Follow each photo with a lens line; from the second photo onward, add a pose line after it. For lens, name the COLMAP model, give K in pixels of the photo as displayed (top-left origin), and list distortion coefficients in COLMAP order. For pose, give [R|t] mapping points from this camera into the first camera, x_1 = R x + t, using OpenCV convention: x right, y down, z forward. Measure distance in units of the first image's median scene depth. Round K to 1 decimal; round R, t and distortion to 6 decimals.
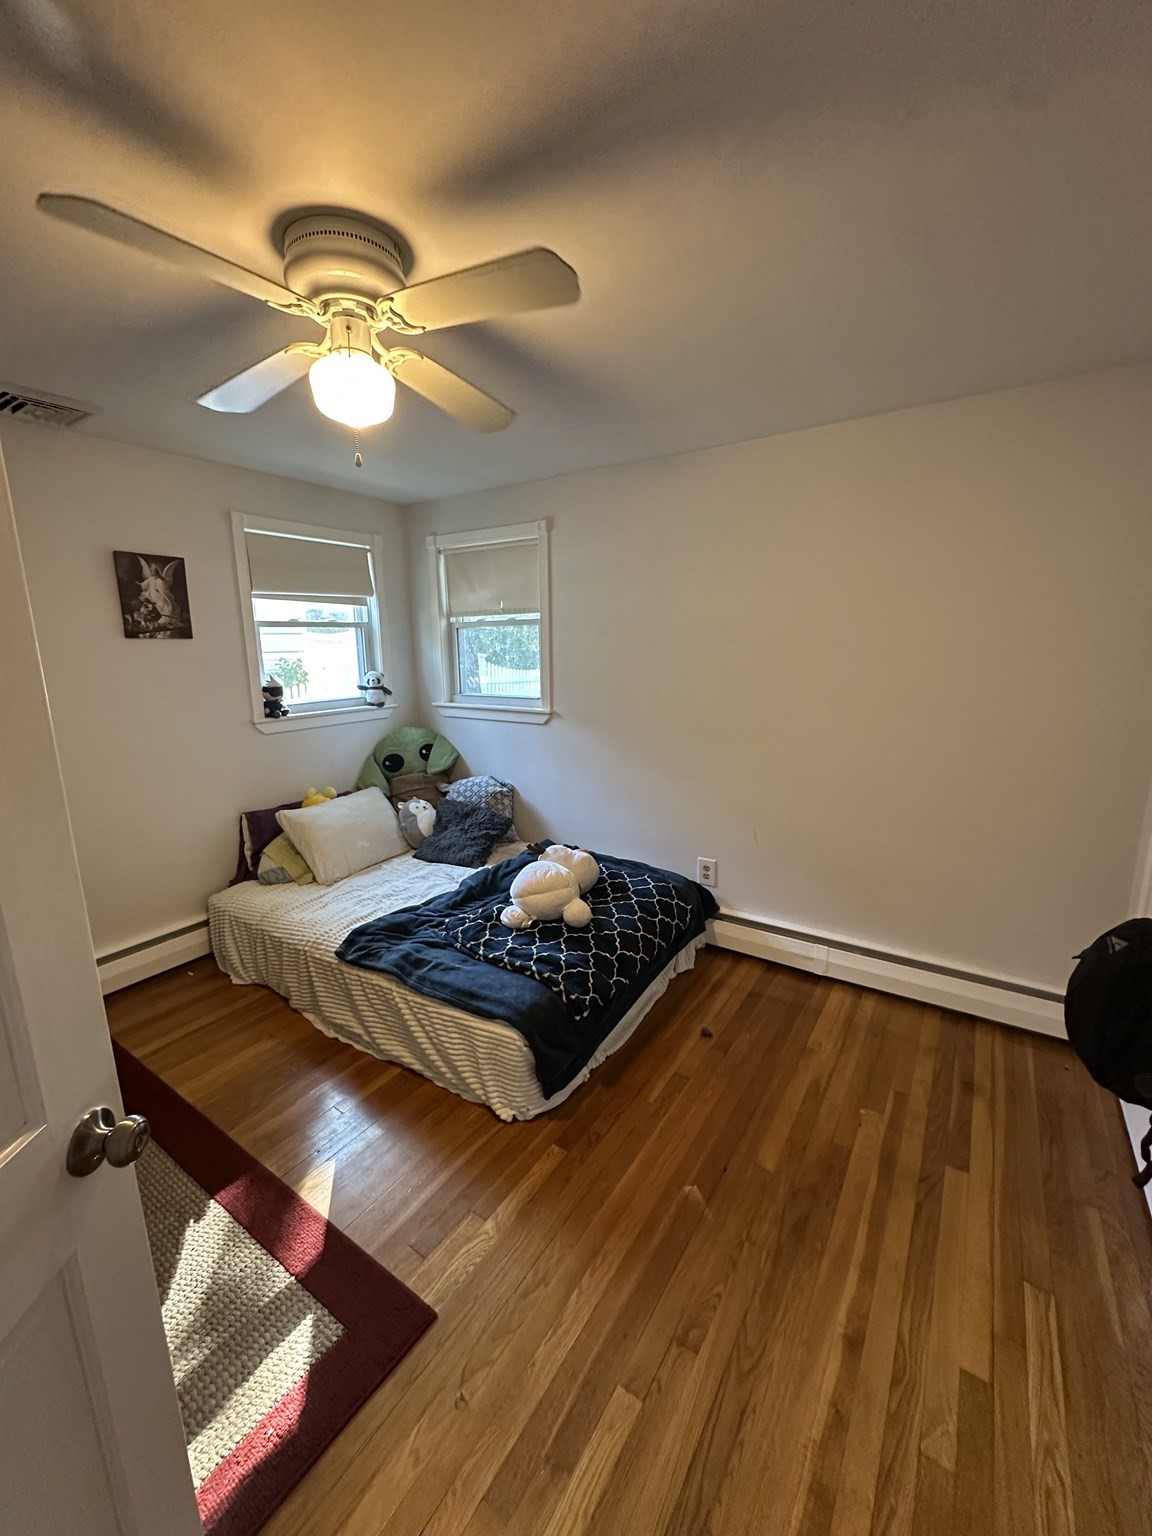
lens RADIAL K [[614.6, 0, 574.6], [0, 614.6, 770.4], [0, 0, 1]] dist [-0.004059, 0.000593]
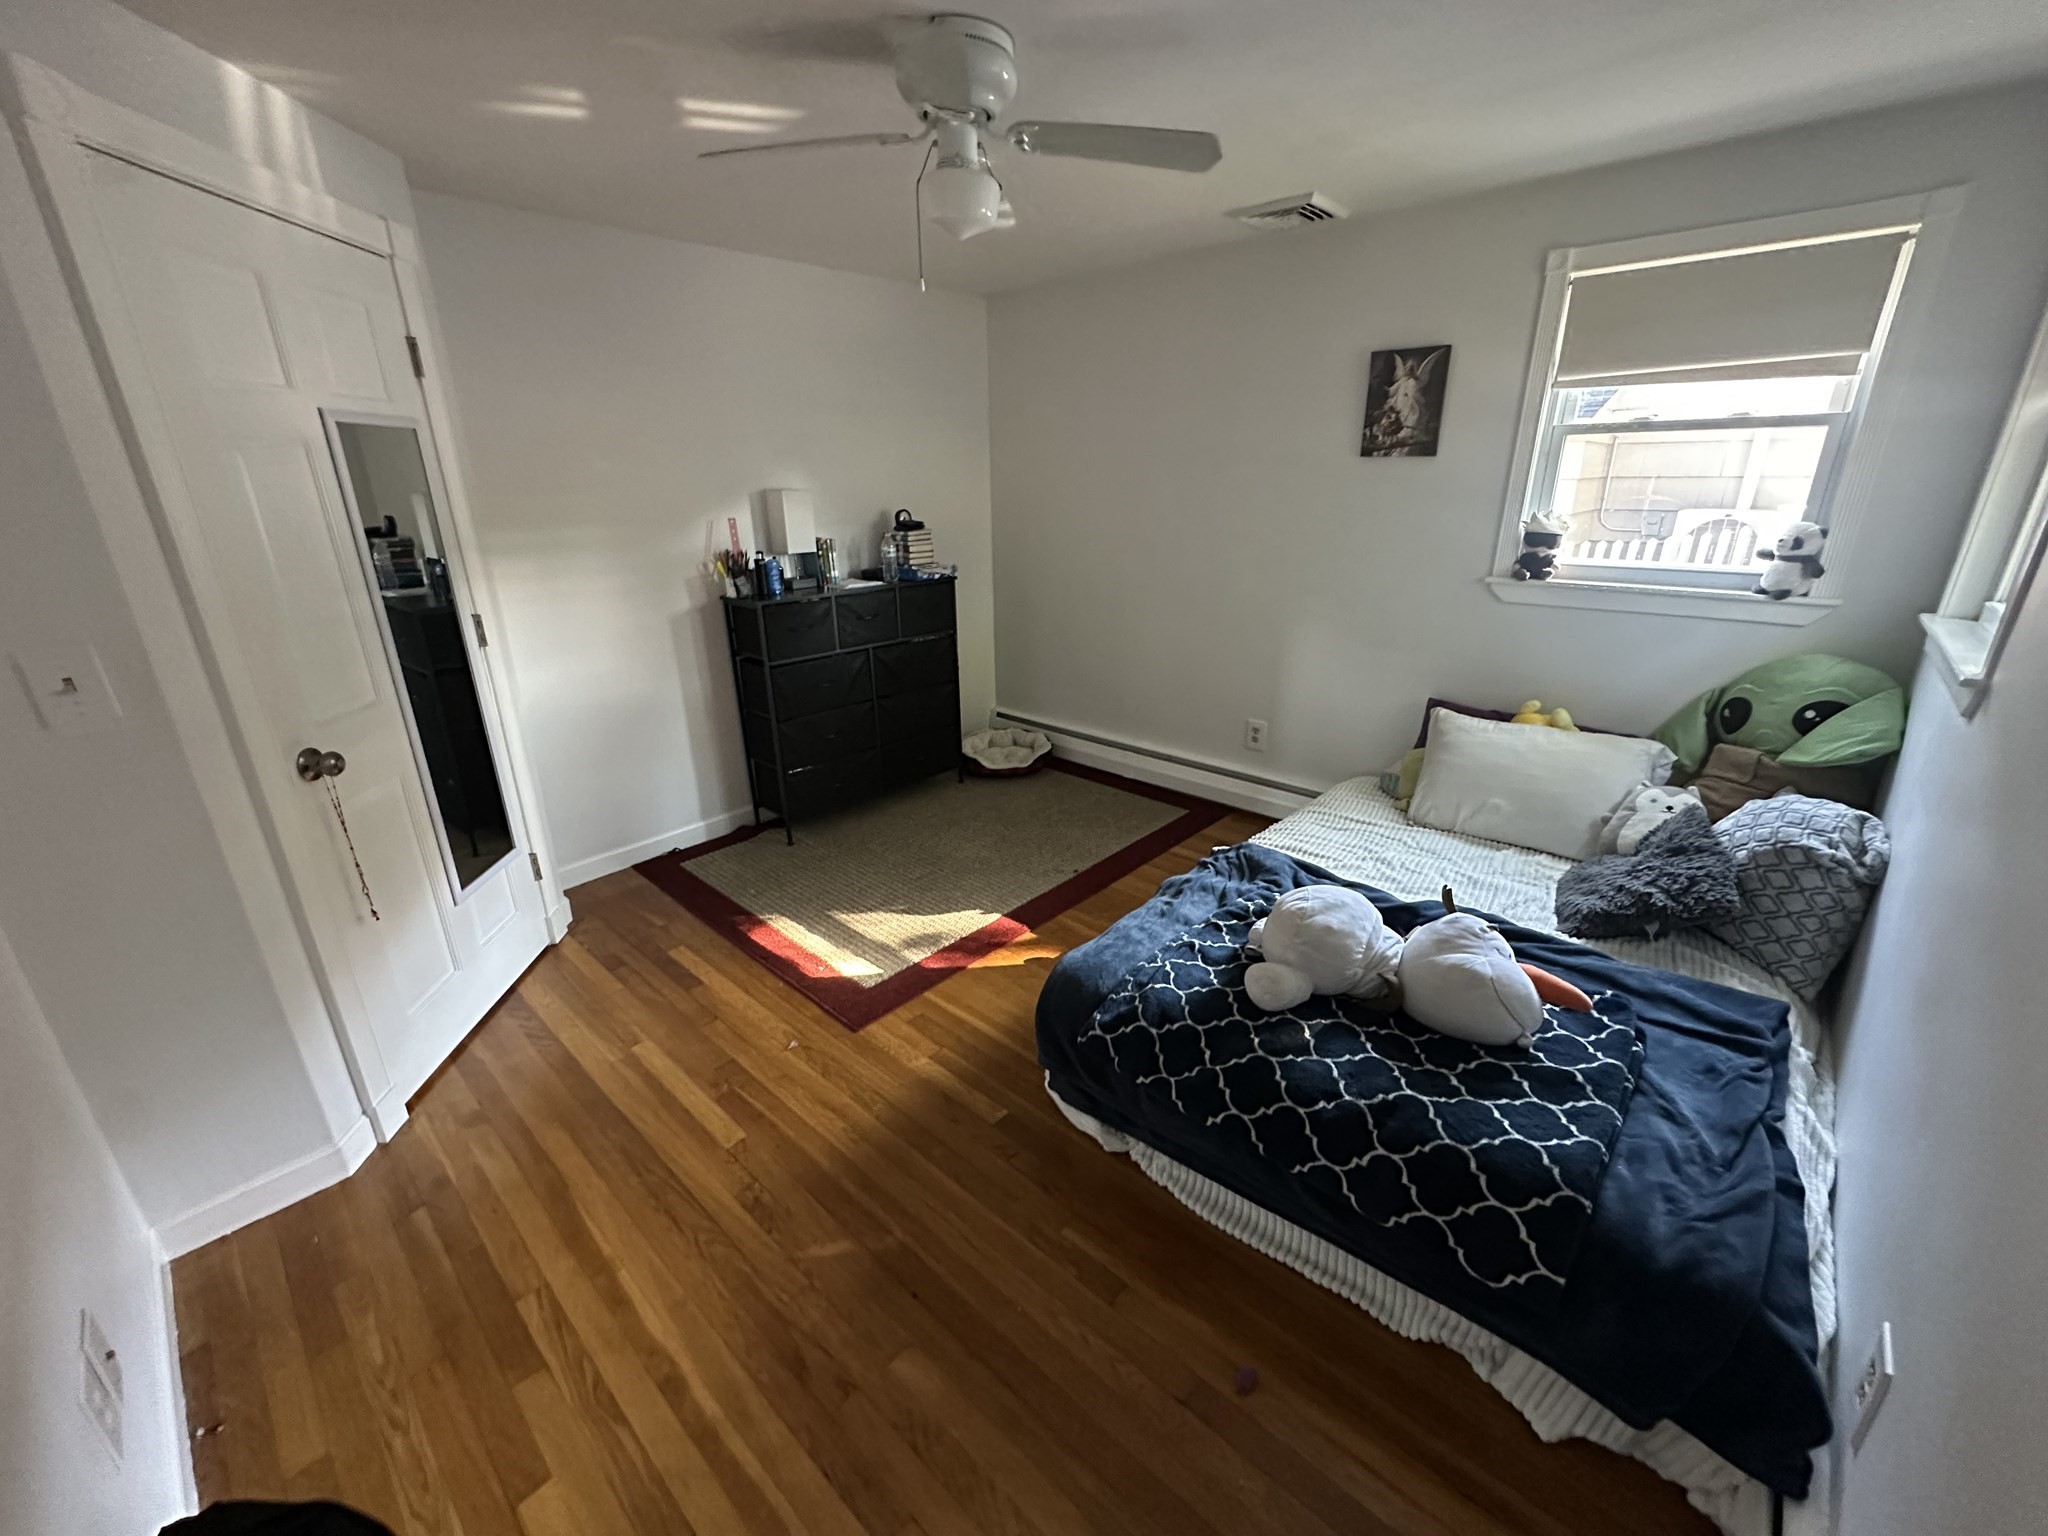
lens RADIAL K [[819.5, 0, 1018.5], [0, 819.5, 769.3], [0, 0, 1]] dist [-0.004059, 0.000593]
pose [[-0.156673, 0.348350, -0.924178, 0.569384], [-0.189680, 0.907703, 0.374296, -0.150560], [0.969265, 0.233940, -0.076138, 0.697180]]
